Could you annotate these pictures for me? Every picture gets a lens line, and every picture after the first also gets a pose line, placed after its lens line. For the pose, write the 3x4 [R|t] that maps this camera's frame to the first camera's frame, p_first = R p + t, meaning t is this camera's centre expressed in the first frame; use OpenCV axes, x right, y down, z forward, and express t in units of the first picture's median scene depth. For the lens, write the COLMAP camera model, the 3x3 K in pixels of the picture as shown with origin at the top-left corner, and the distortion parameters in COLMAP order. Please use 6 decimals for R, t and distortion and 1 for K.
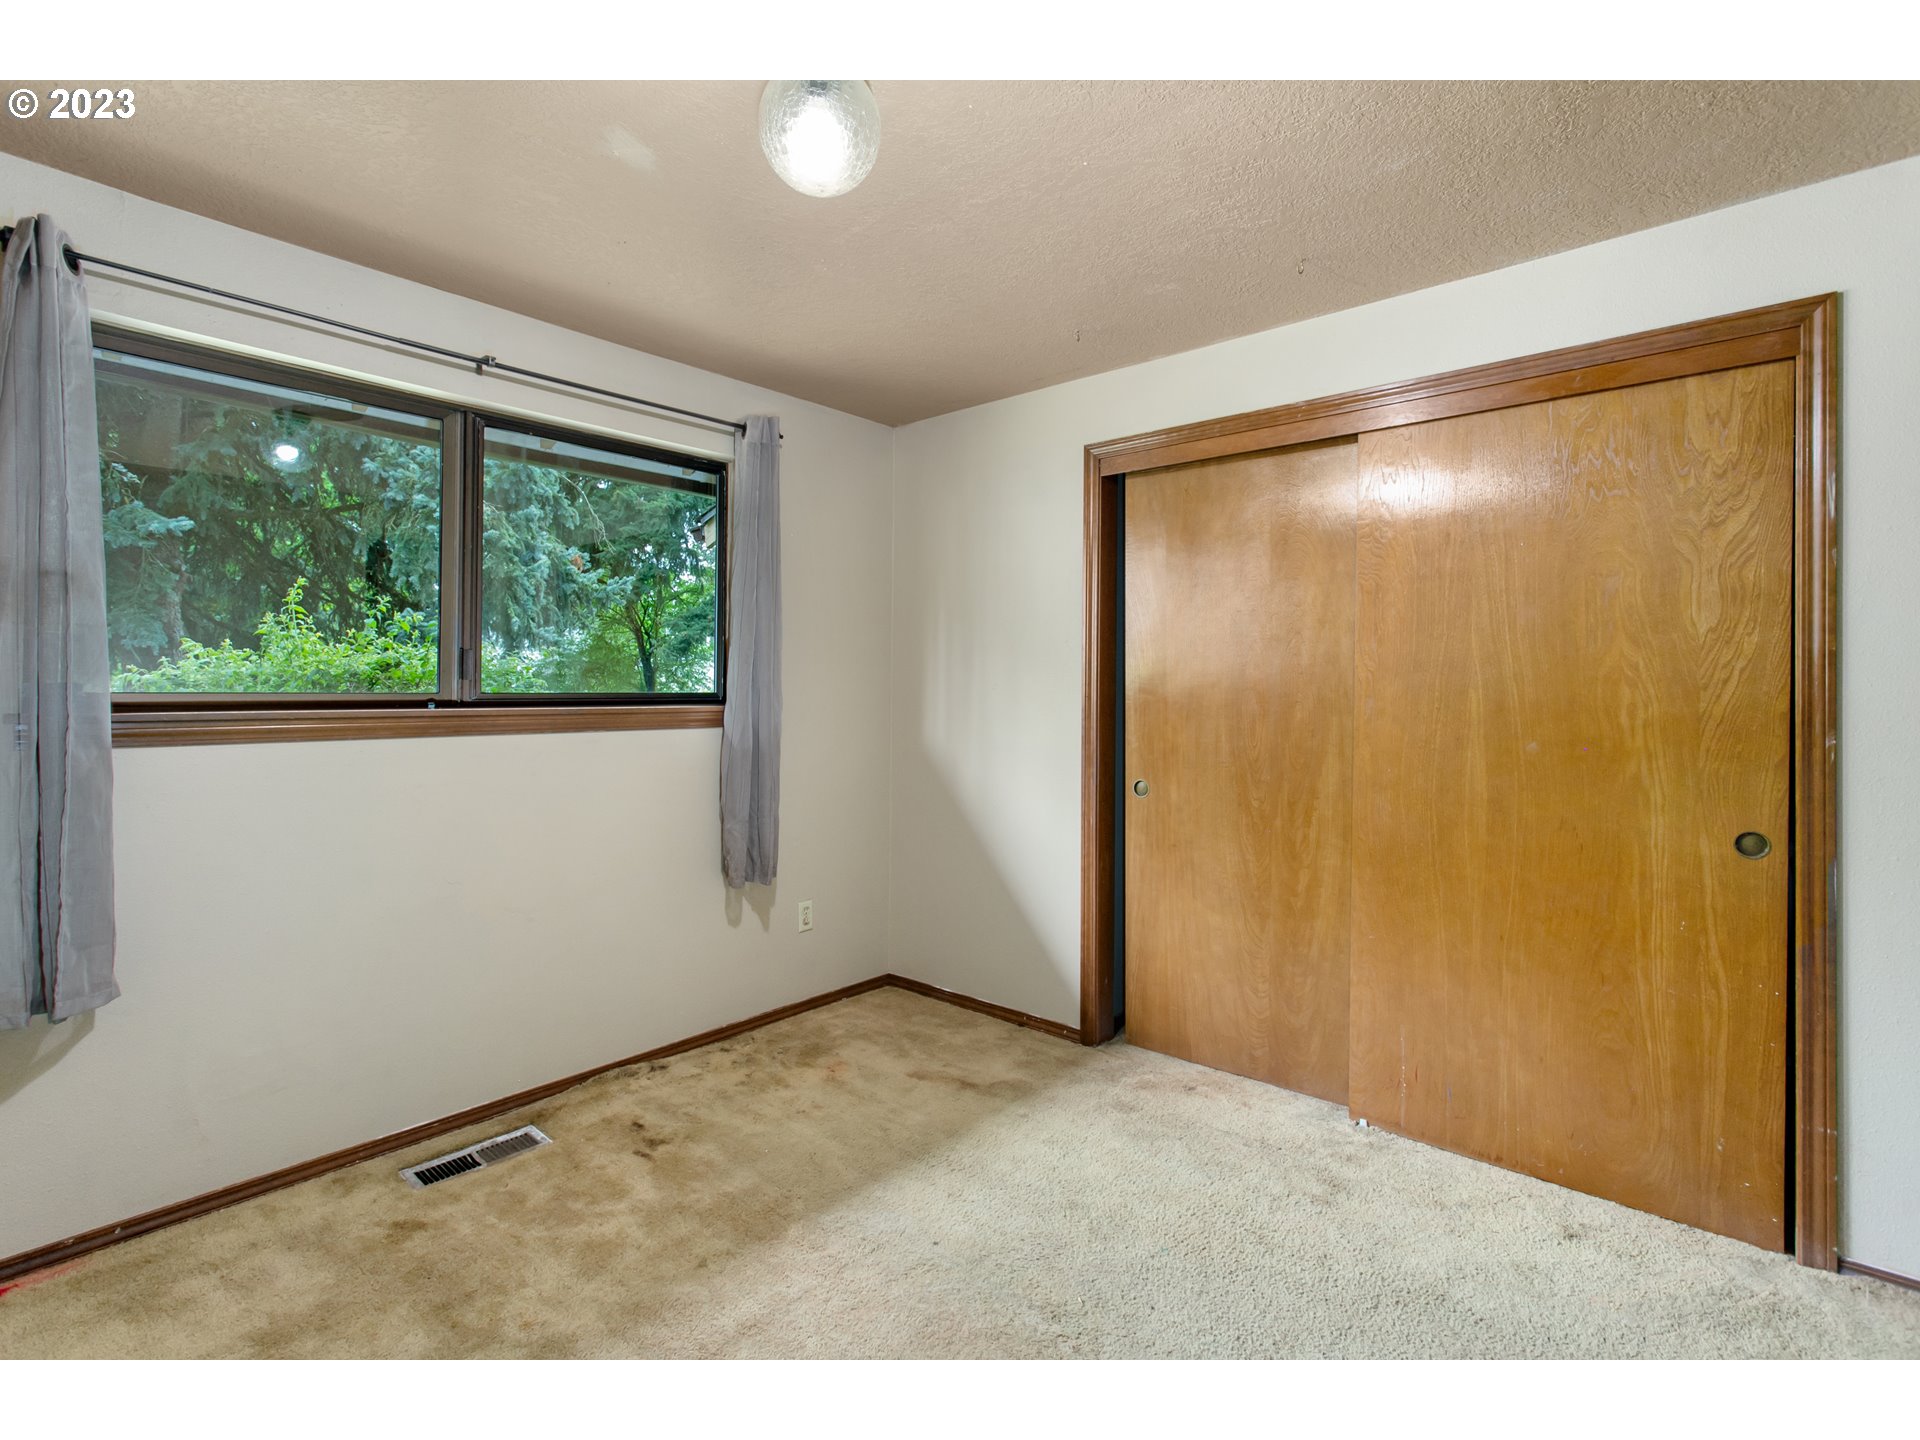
lens RADIAL K [[899.2, 0, 934.9], [0, 899.2, 683.6], [0, 0, 1]] dist [0.002152, 0.001250]
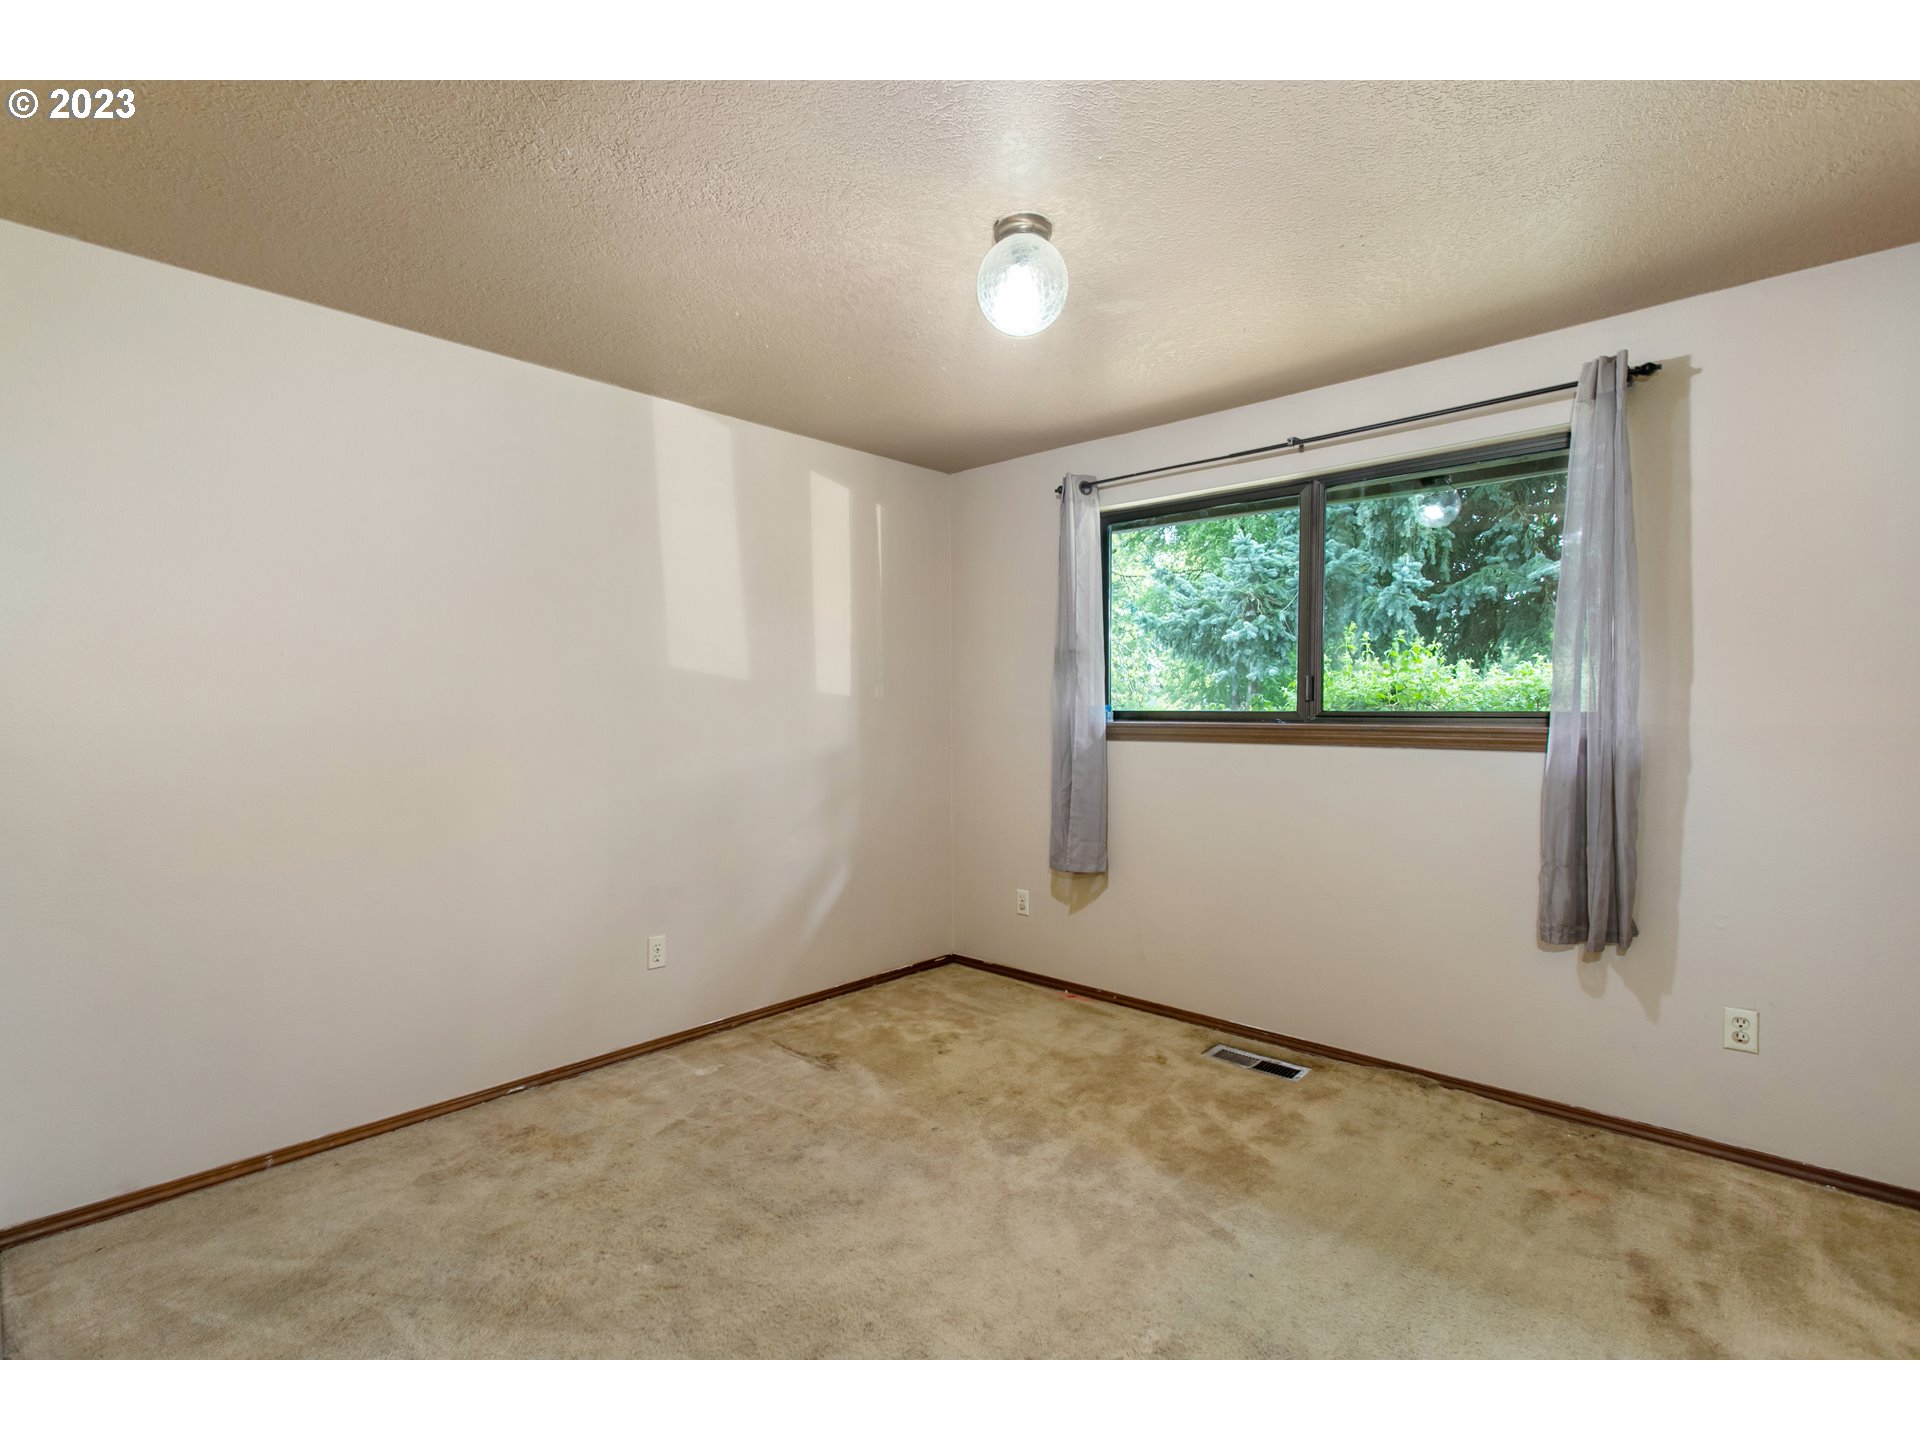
lens RADIAL K [[911.2, 0, 954.3], [0, 911.2, 711.9], [0, 0, 1]] dist [-0.001341, 0.002113]
pose [[0.010861, 0.016145, -0.999811, 0.715227], [0.014041, 0.999769, 0.016297, -0.013801], [0.999842, -0.014216, 0.010631, 0.485174]]
